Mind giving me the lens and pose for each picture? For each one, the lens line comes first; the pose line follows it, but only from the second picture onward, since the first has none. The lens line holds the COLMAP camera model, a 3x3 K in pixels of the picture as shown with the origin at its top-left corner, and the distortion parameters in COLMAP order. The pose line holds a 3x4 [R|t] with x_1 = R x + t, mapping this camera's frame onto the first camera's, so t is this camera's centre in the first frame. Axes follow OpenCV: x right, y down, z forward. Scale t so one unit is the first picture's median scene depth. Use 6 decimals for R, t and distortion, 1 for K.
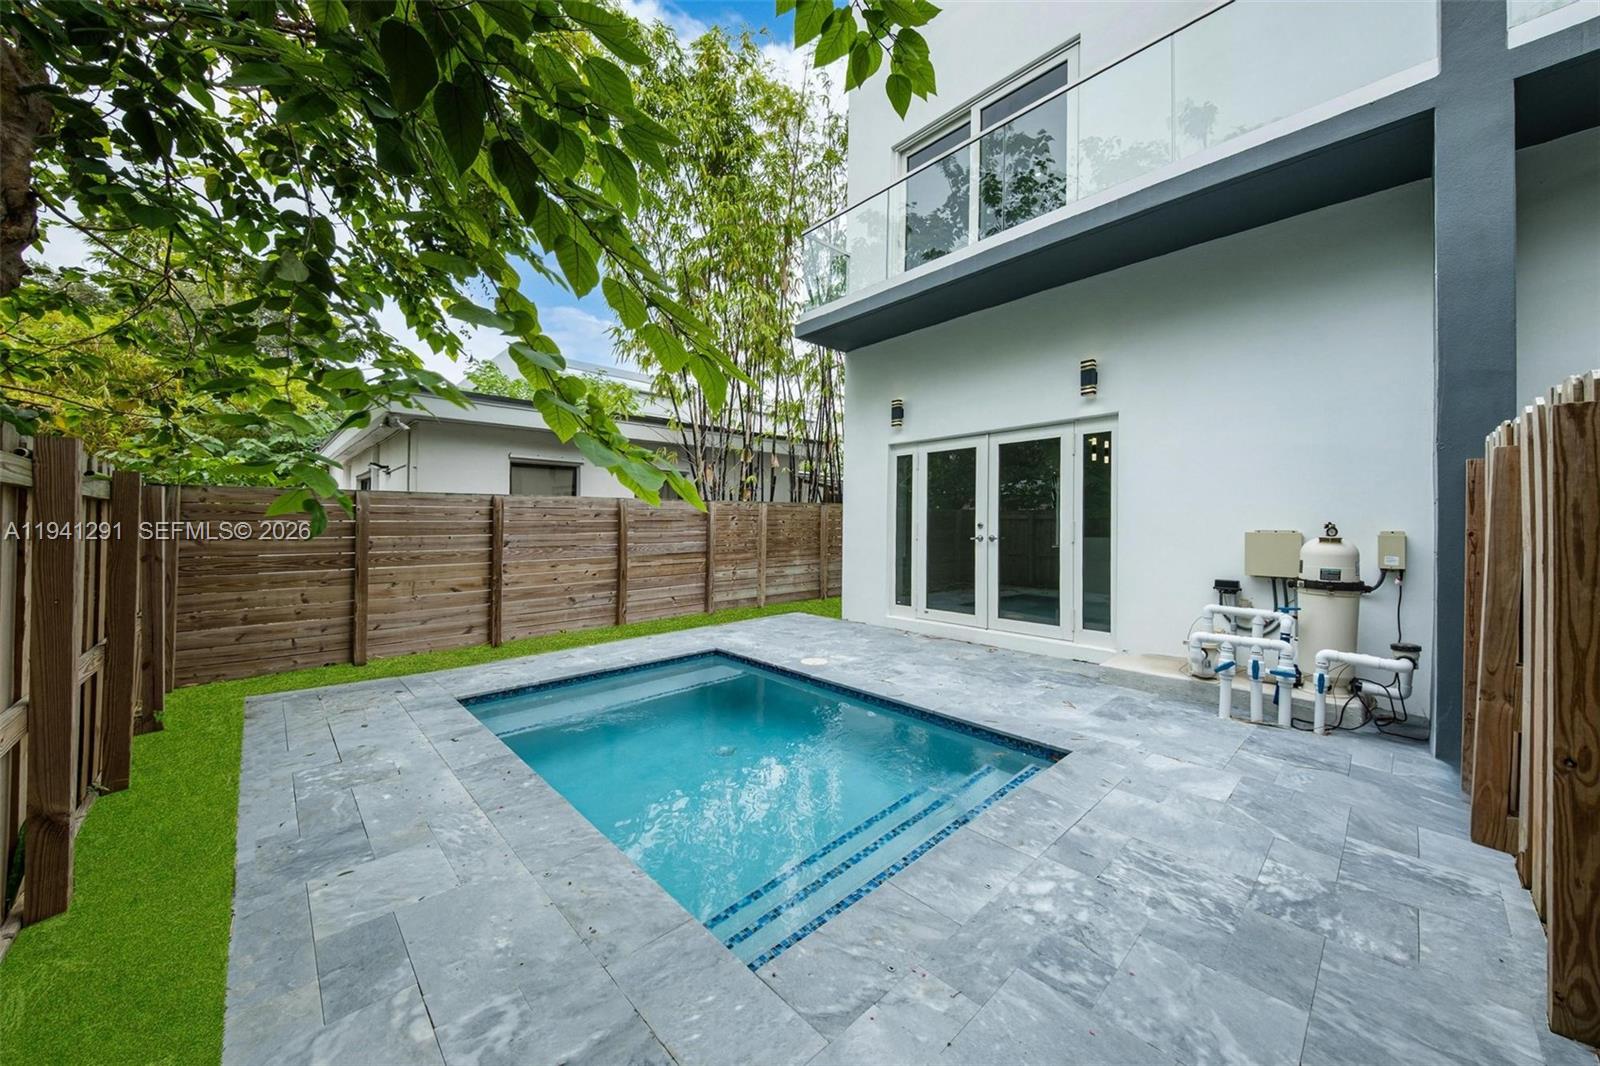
lens RADIAL K [[548.2, 0, 803.2], [0, 548.2, 509.4], [0, 0, 1]] dist [-0.000179, -0.000067]
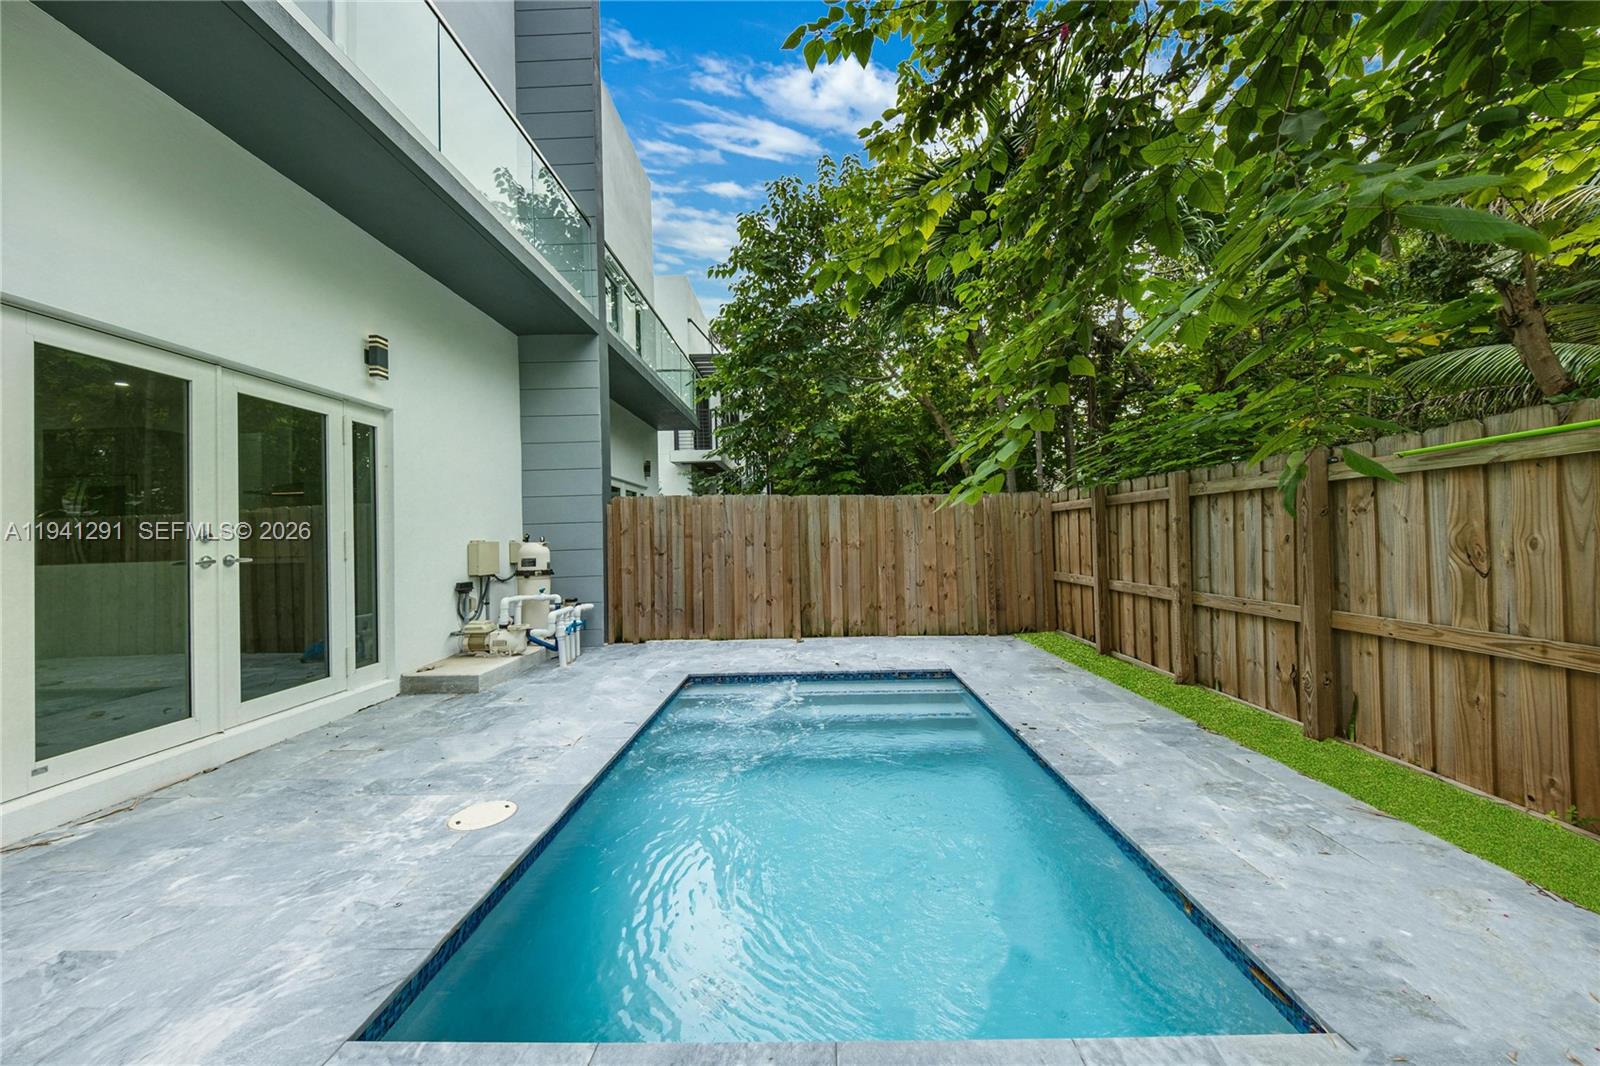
lens RADIAL K [[556.8, 0, 795.3], [0, 556.8, 543.2], [0, 0, 1]] dist [-0.000098, -0.000028]
pose [[-0.699565, 0.012603, 0.714458, -0.476370], [0.005777, 0.999912, -0.011982, 0.048745], [-0.714546, -0.004255, -0.699576, 1.061664]]
